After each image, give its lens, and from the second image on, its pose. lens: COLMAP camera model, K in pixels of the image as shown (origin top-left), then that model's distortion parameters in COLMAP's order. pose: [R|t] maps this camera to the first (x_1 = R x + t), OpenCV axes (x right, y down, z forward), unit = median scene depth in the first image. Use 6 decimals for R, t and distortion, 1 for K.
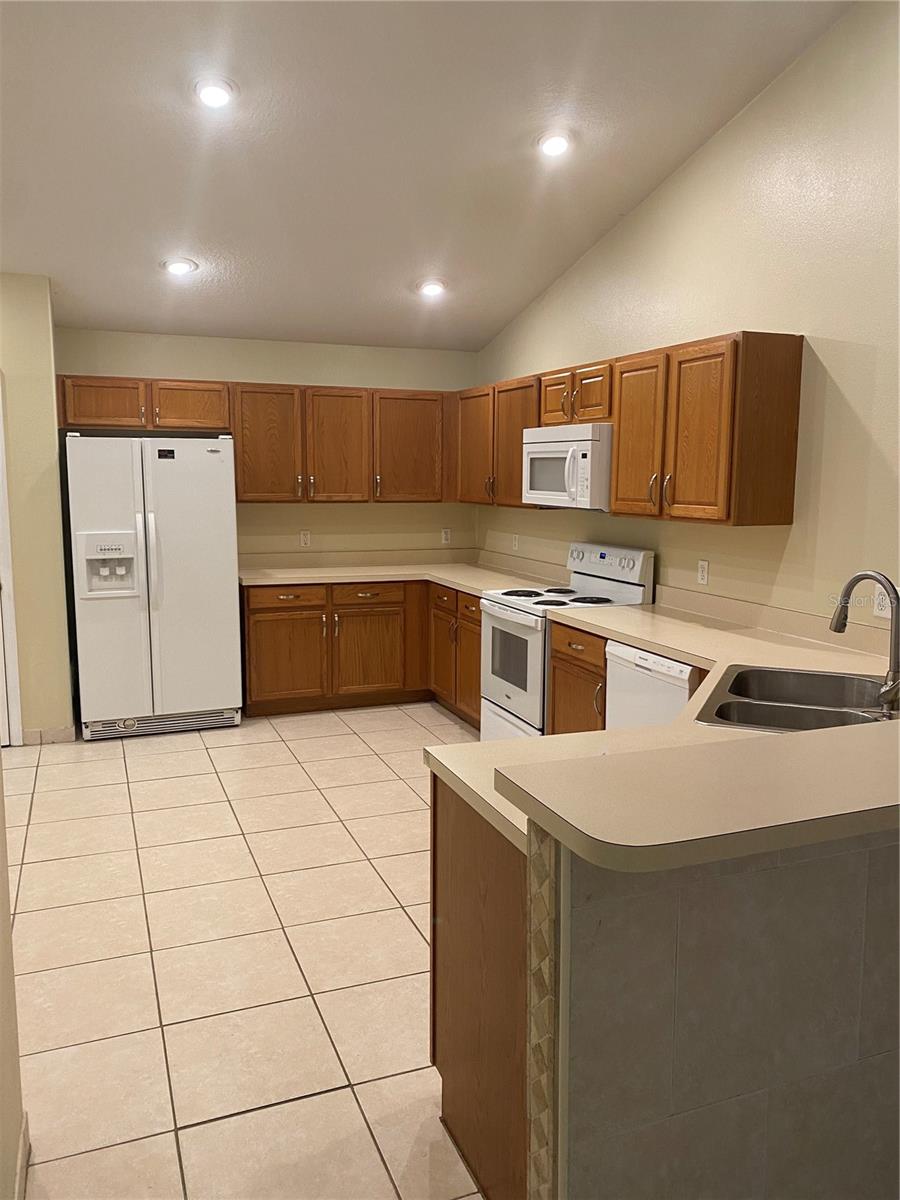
lens RADIAL K [[916.6, 0, 445.0], [0, 916.6, 603.2], [0, 0, 1]] dist [0.014139, -0.008847]
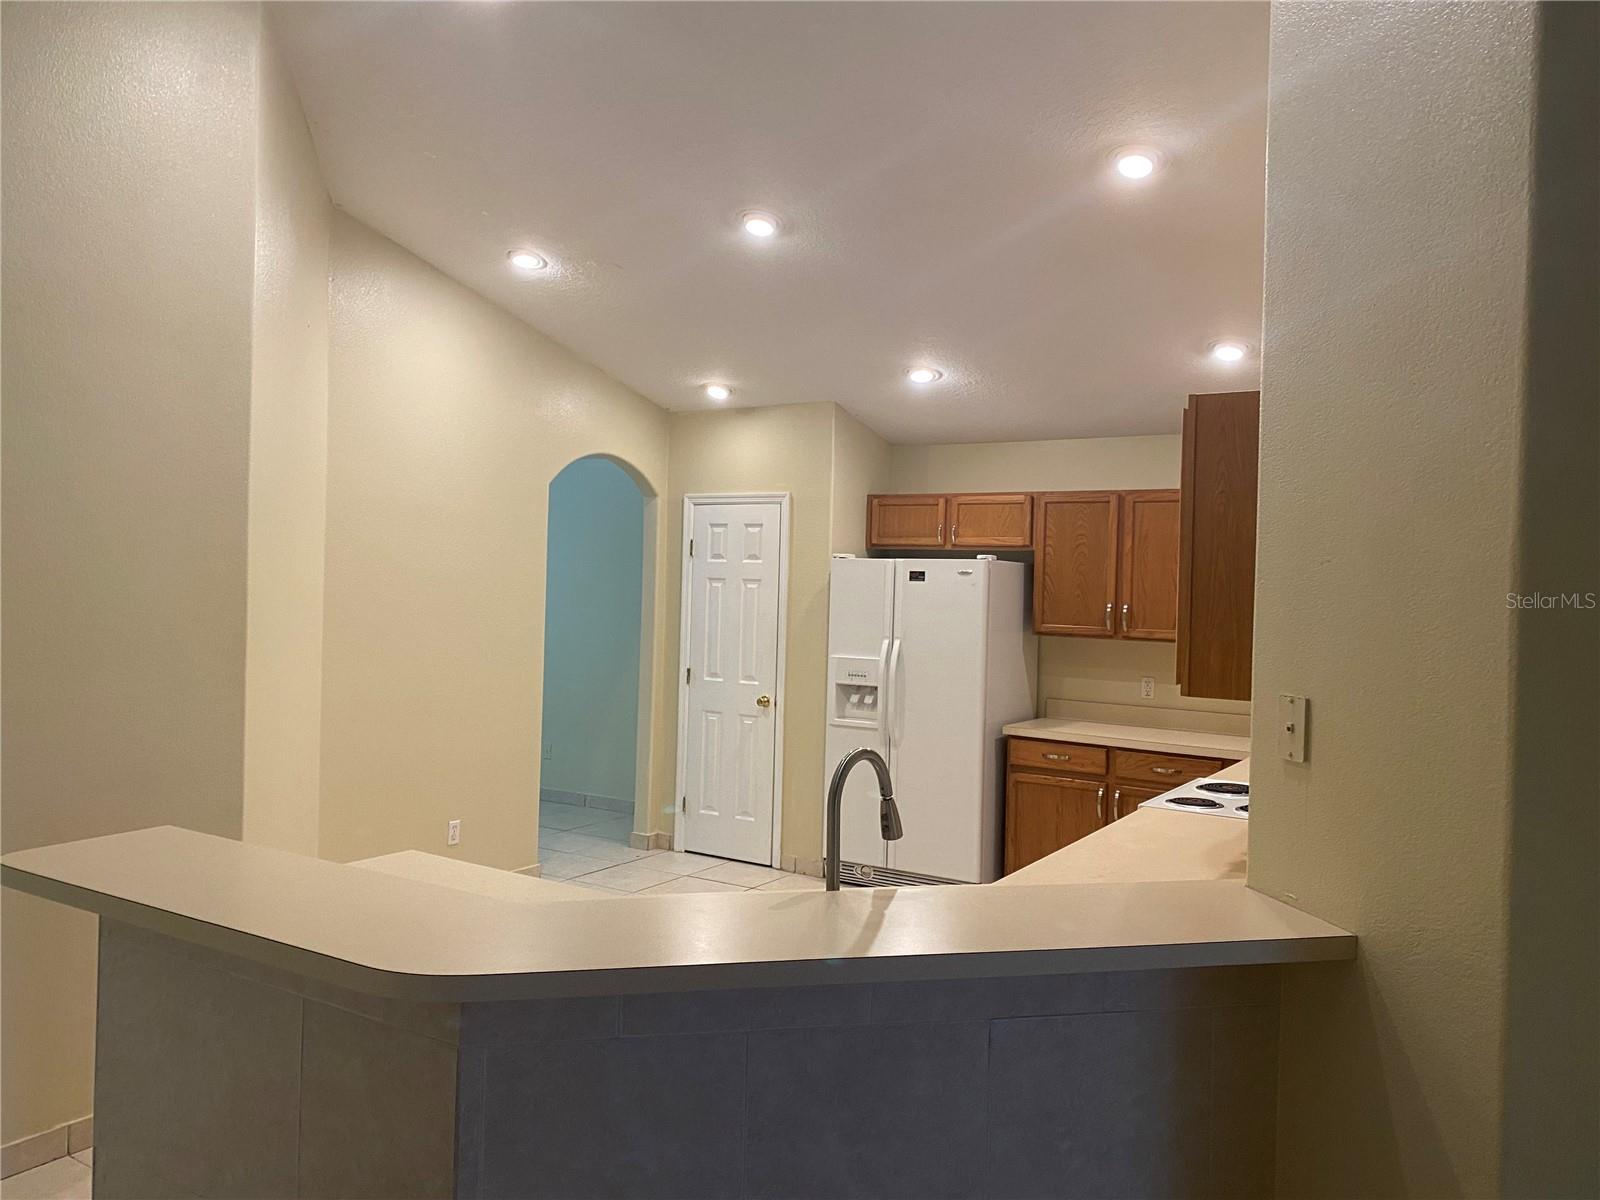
lens RADIAL K [[1214.0, 0, 784.6], [0, 1214.0, 587.3], [0, 0, 1]] dist [0.186702, -0.002402]
pose [[0.586638, 0.013678, -0.809733, 0.557455], [-0.135350, 0.987450, -0.081379, -0.033628], [0.798458, 0.157338, 0.581127, 0.186642]]
